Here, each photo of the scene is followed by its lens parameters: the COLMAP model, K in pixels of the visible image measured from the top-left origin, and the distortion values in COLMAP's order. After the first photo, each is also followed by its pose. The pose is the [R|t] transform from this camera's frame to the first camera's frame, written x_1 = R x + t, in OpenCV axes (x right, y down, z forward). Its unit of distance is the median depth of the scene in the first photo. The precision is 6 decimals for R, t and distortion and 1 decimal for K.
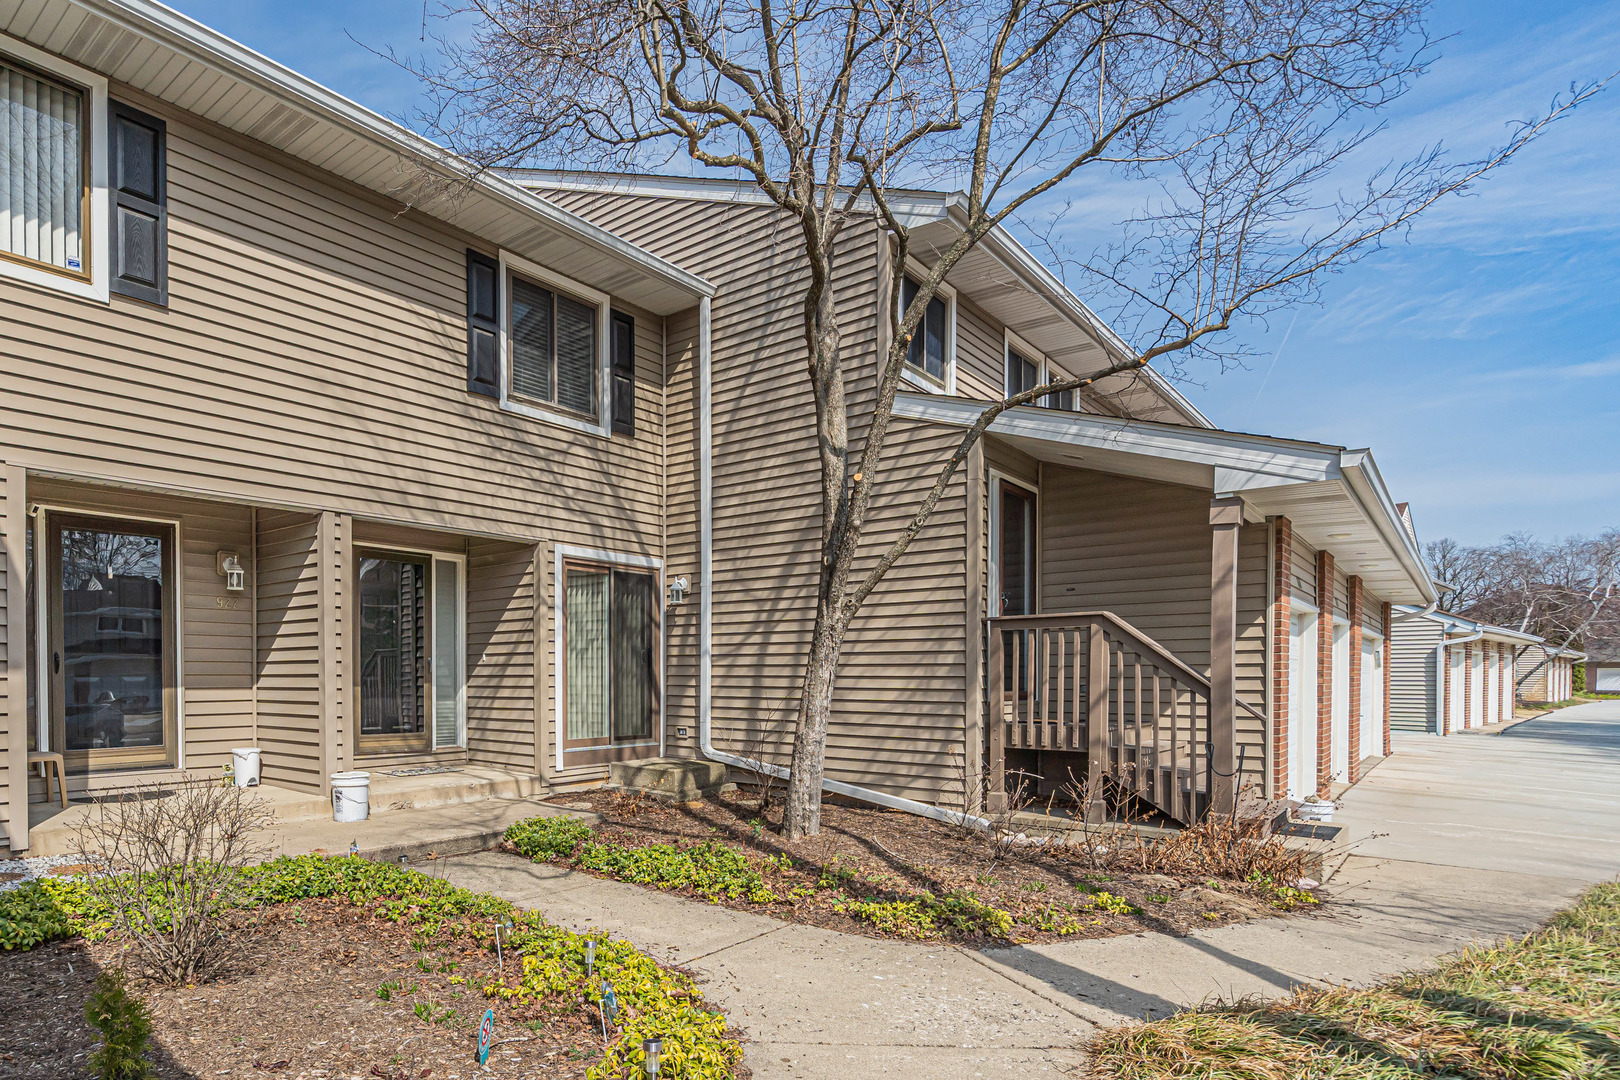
lens RADIAL K [[756.1, 0, 810.0], [0, 756.1, 540.0], [0, 0, 1]] dist [0.021350, -0.000269]
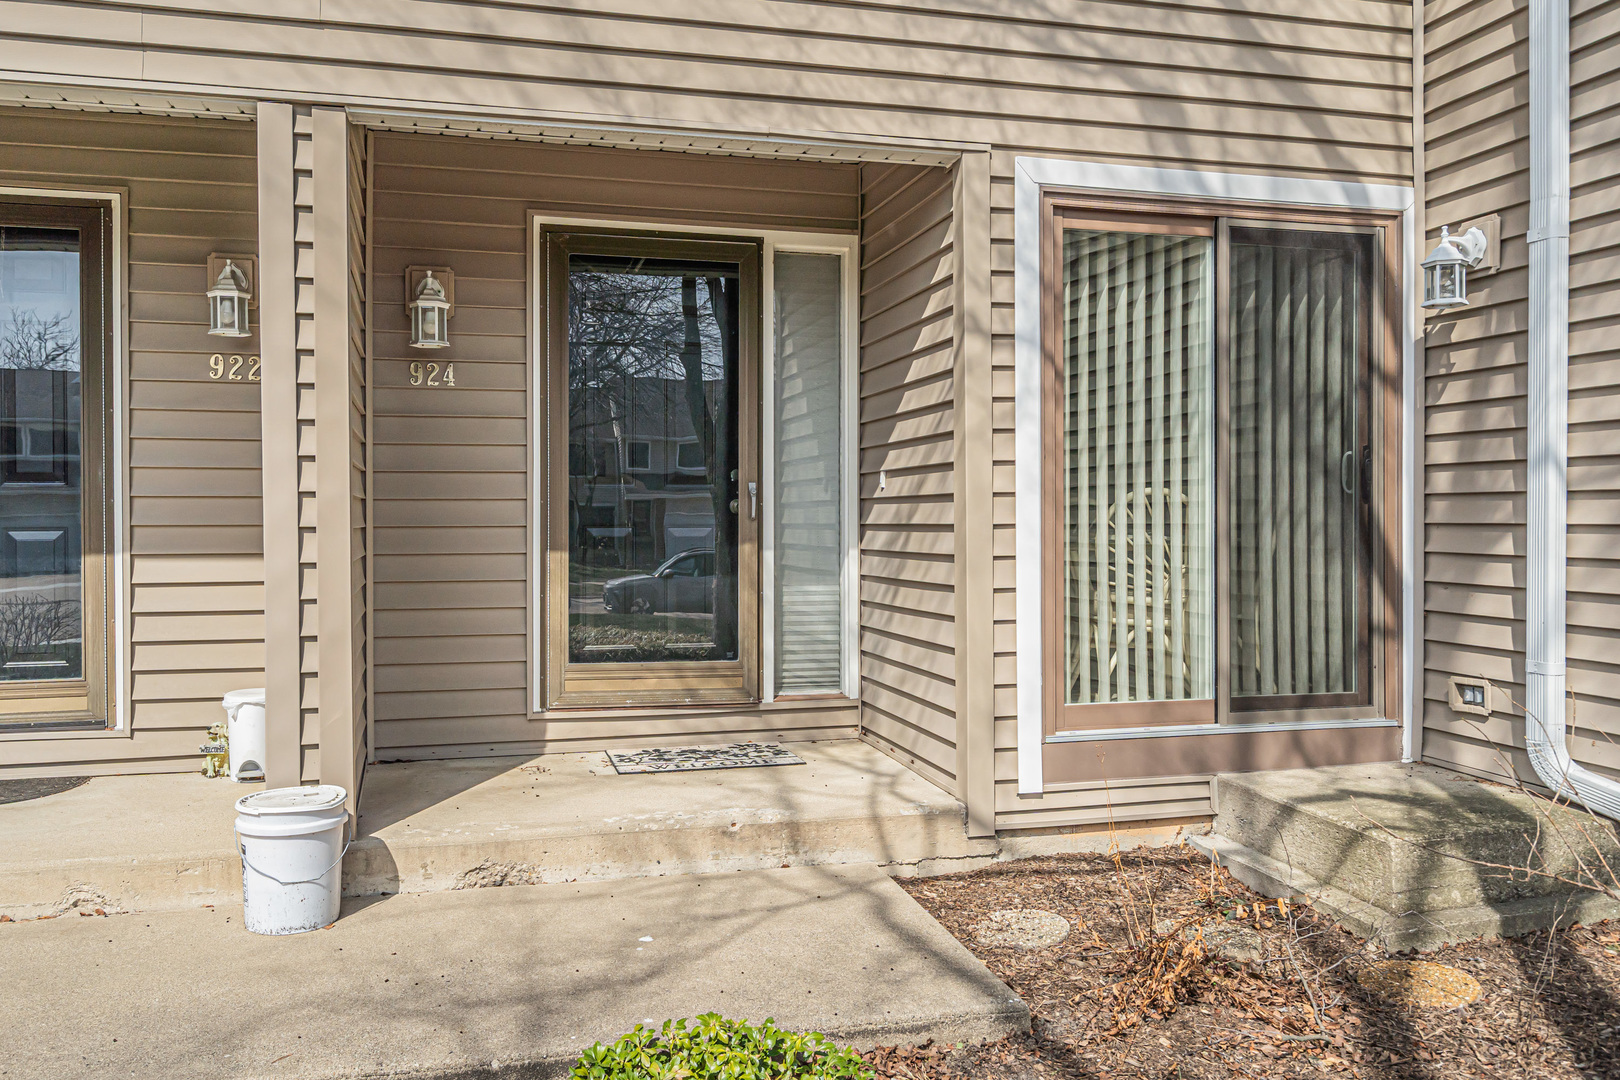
lens RADIAL K [[1306.6, 0, 810.1], [0, 1306.6, 520.0], [0, 0, 1]] dist [0.014903, 0.005286]
pose [[0.739413, -0.002370, -0.673248, 0.002373], [0.122603, 0.983747, 0.131188, 0.076999], [0.661995, -0.179545, 0.727686, 0.452763]]
